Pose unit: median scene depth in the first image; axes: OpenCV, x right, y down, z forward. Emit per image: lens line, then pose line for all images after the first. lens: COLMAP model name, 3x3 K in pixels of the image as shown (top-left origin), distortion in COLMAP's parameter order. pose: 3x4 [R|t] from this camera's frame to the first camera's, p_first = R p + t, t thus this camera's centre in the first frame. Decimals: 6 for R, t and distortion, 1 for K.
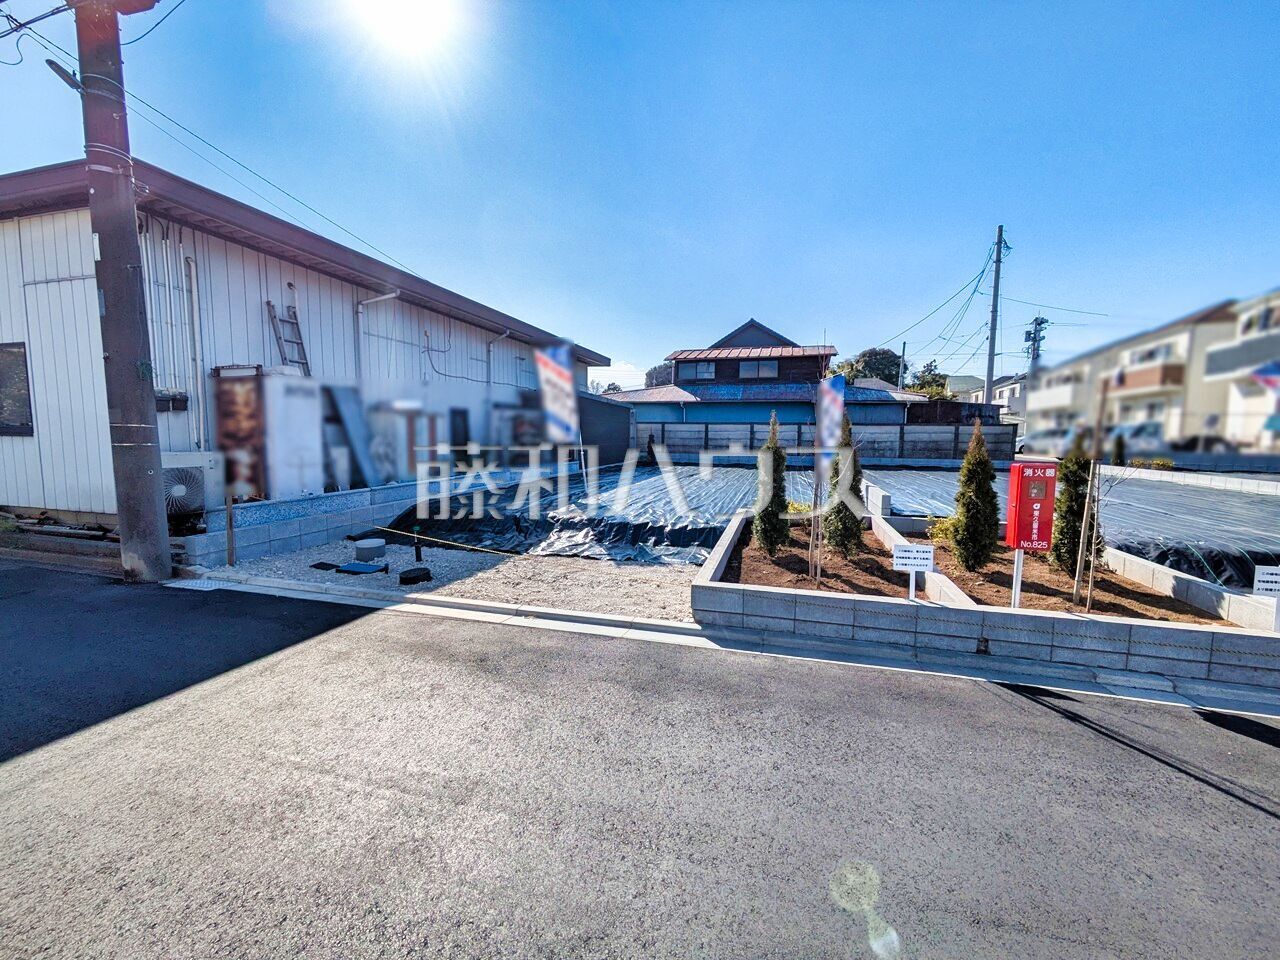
lens RADIAL K [[507.3, 0, 644.0], [0, 507.3, 478.4], [0, 0, 1]] dist [-0.004334, 0.003920]
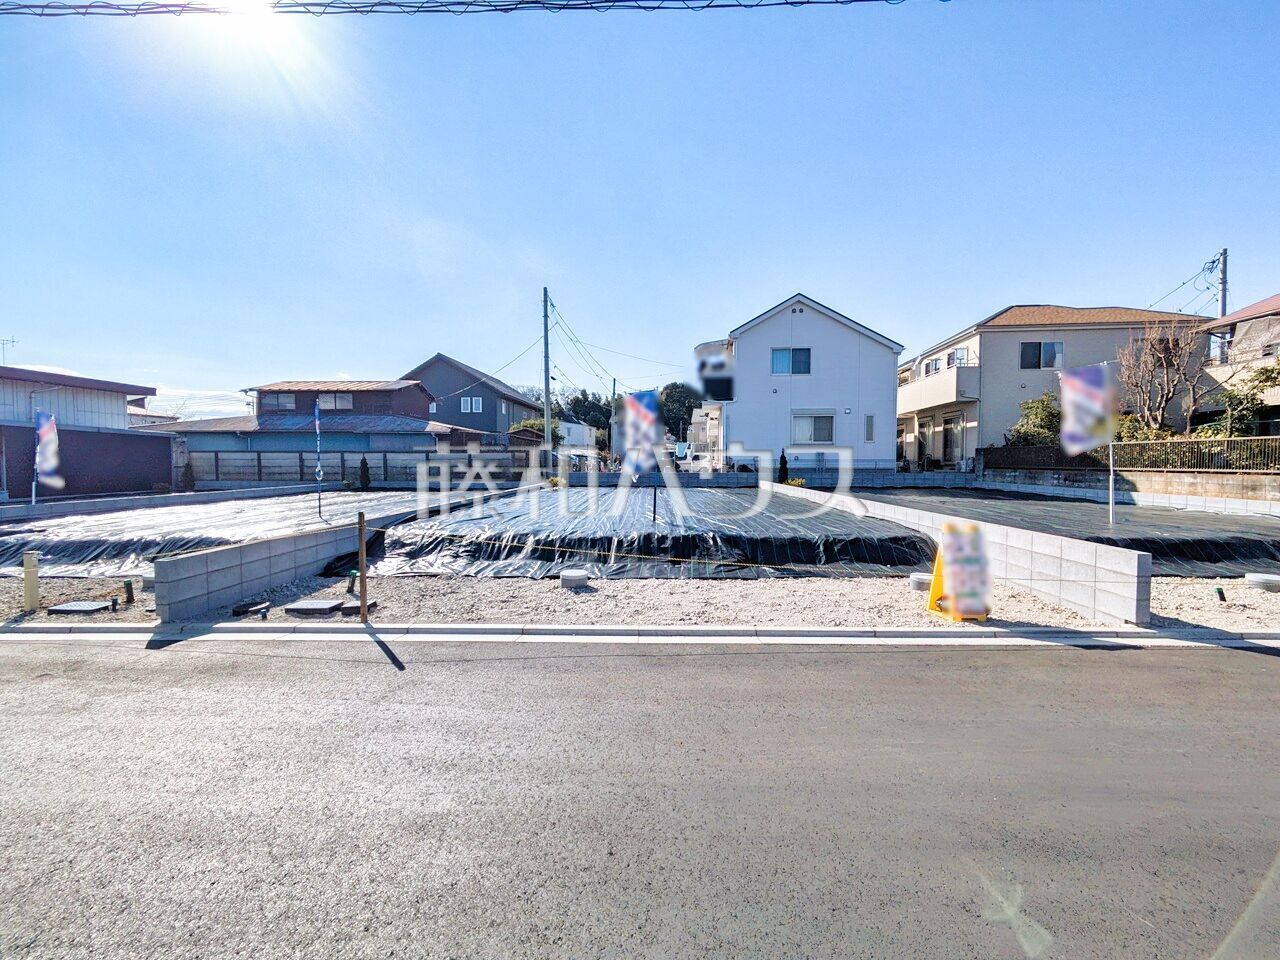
lens RADIAL K [[507.3, 0, 644.0], [0, 507.3, 478.4], [0, 0, 1]] dist [-0.004334, 0.003920]
pose [[0.969155, -0.018175, 0.245781, 0.636943], [0.031305, 0.998278, -0.049619, 0.023283], [-0.244456, 0.055782, 0.968055, -0.205245]]
